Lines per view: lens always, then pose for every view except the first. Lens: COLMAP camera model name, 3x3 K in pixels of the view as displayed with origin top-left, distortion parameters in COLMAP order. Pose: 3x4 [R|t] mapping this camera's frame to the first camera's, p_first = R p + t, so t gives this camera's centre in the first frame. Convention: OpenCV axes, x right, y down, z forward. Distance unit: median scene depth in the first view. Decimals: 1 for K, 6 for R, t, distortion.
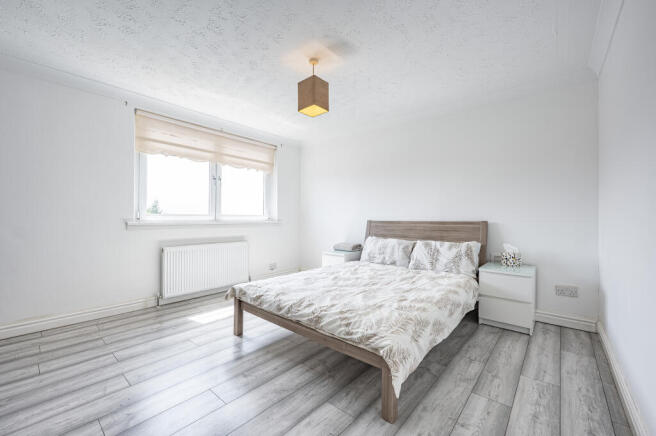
lens RADIAL K [[261.7, 0, 318.4], [0, 261.7, 214.5], [0, 0, 1]] dist [-0.001562, -0.000164]
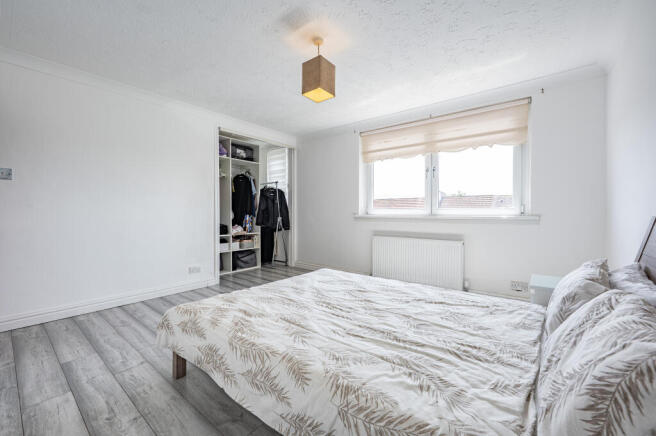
lens RADIAL K [[261.7, 0, 318.4], [0, 261.7, 214.5], [0, 0, 1]] dist [-0.001562, -0.000164]
pose [[0.061756, 0.004308, -0.998082, 0.538388], [0.013978, 0.999889, 0.005181, 0.011882], [0.997993, -0.014271, 0.061689, 0.559618]]
